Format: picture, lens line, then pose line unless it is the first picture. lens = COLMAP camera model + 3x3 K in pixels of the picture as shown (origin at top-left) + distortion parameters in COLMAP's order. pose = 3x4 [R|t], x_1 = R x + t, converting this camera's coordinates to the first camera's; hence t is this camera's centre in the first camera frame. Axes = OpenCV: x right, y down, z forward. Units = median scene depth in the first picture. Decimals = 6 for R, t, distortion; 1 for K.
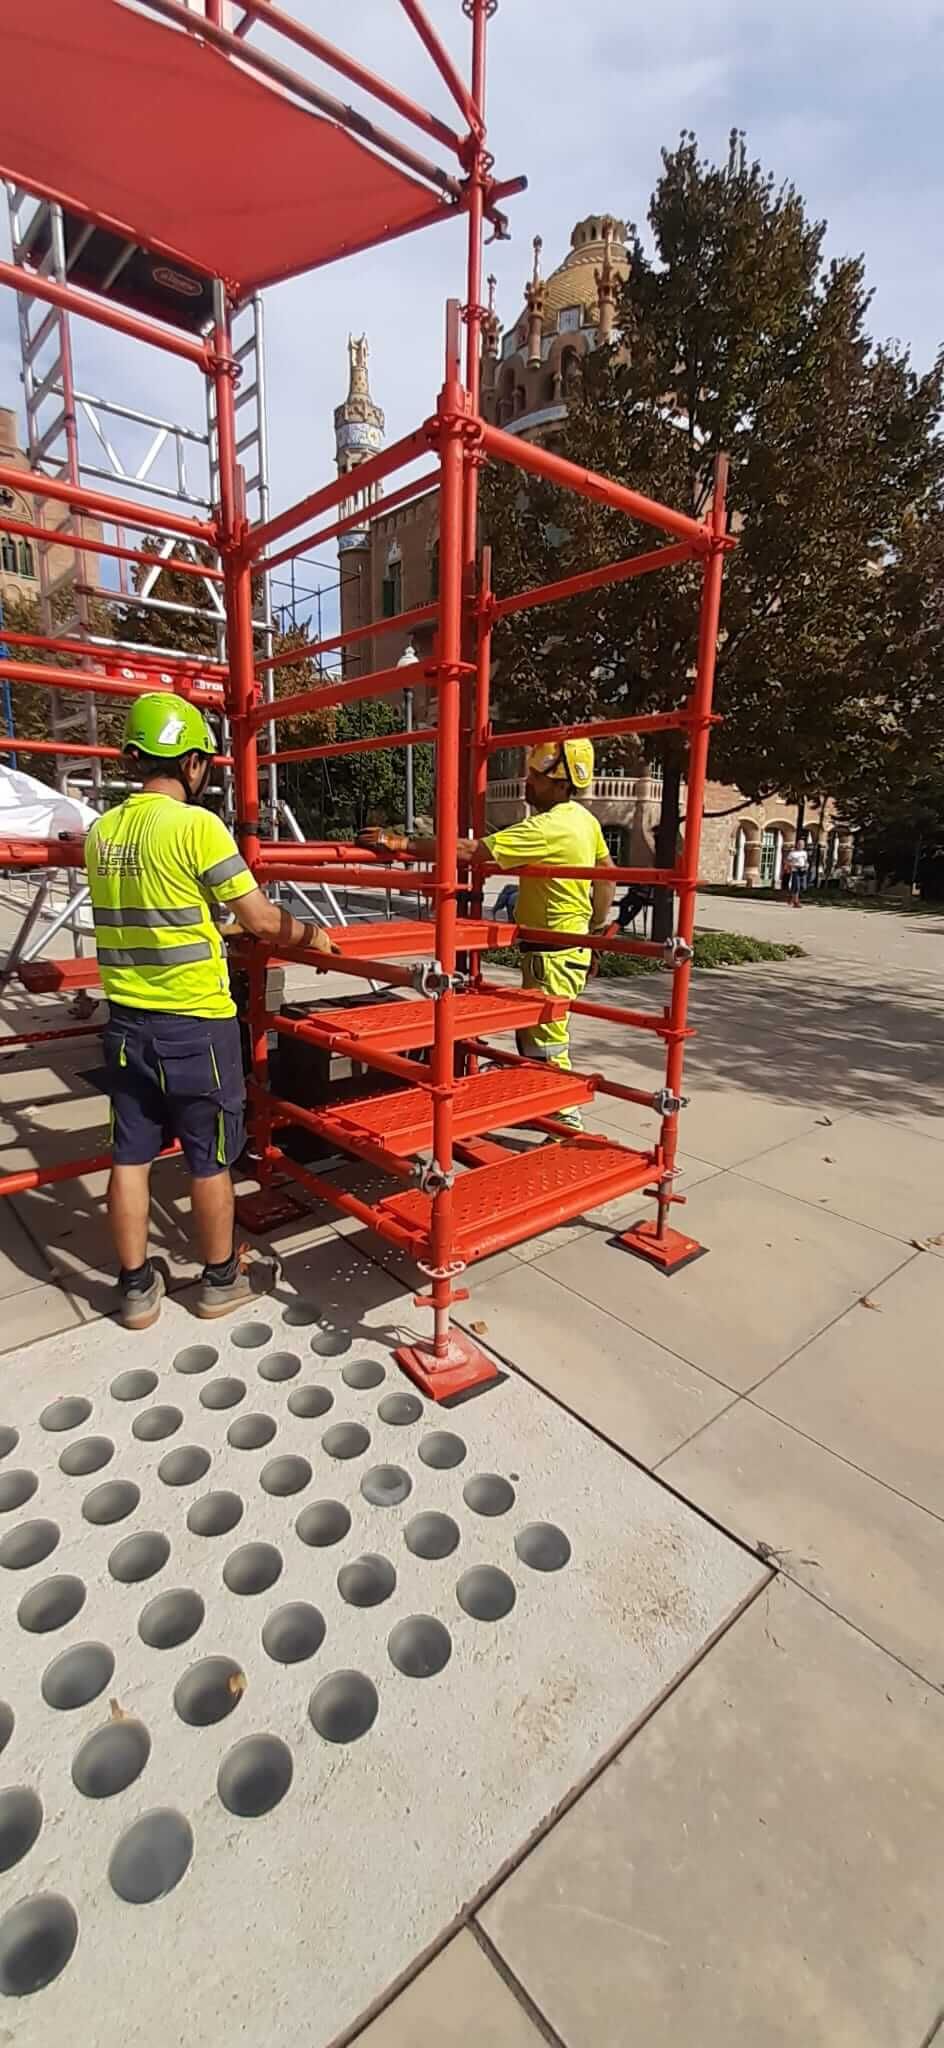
lens RADIAL K [[789.4, 0, 472.0], [0, 789.4, 1024.0], [0, 0, 1]] dist [-0.020757, -0.000185]
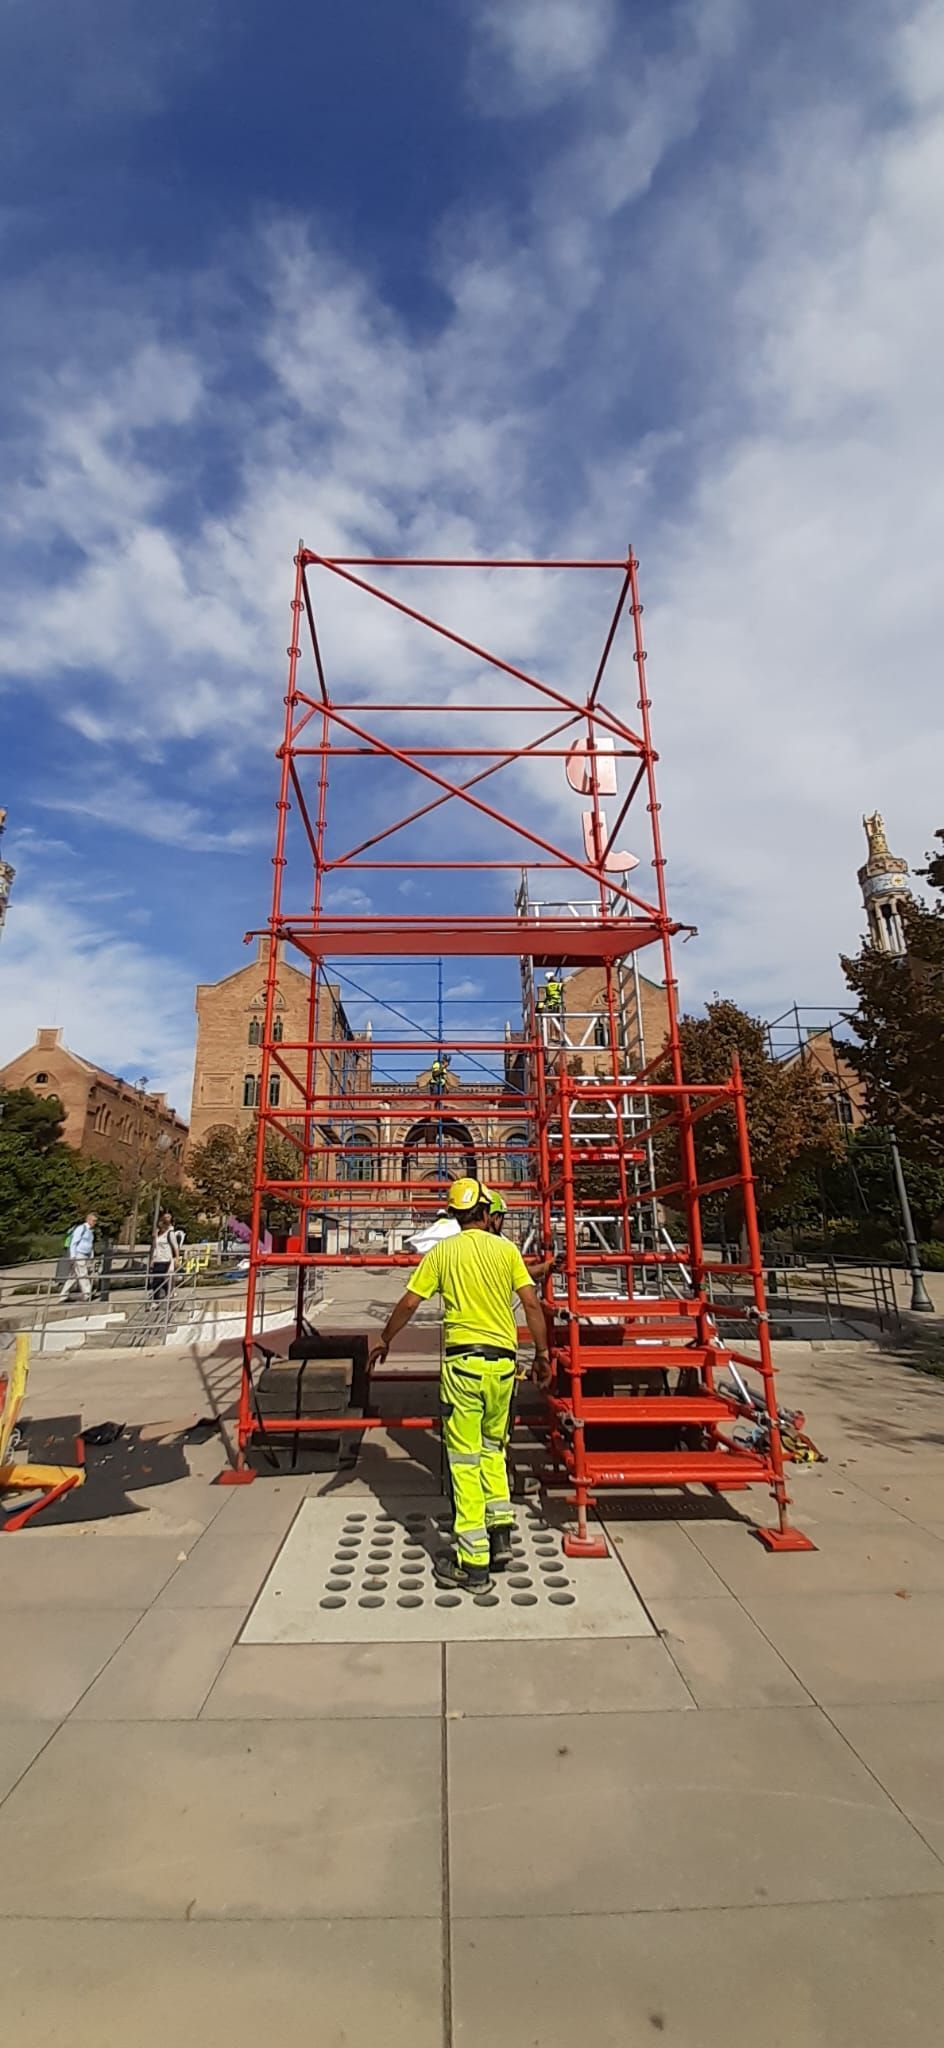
lens RADIAL K [[789.4, 0, 472.0], [0, 789.4, 1024.0], [0, 0, 1]] dist [-0.020757, -0.000185]
pose [[0.780596, -0.187157, -0.596357, 0.450285], [-0.131226, 0.883779, -0.449127, 0.094163], [0.611106, 0.428844, 0.665314, -0.363149]]
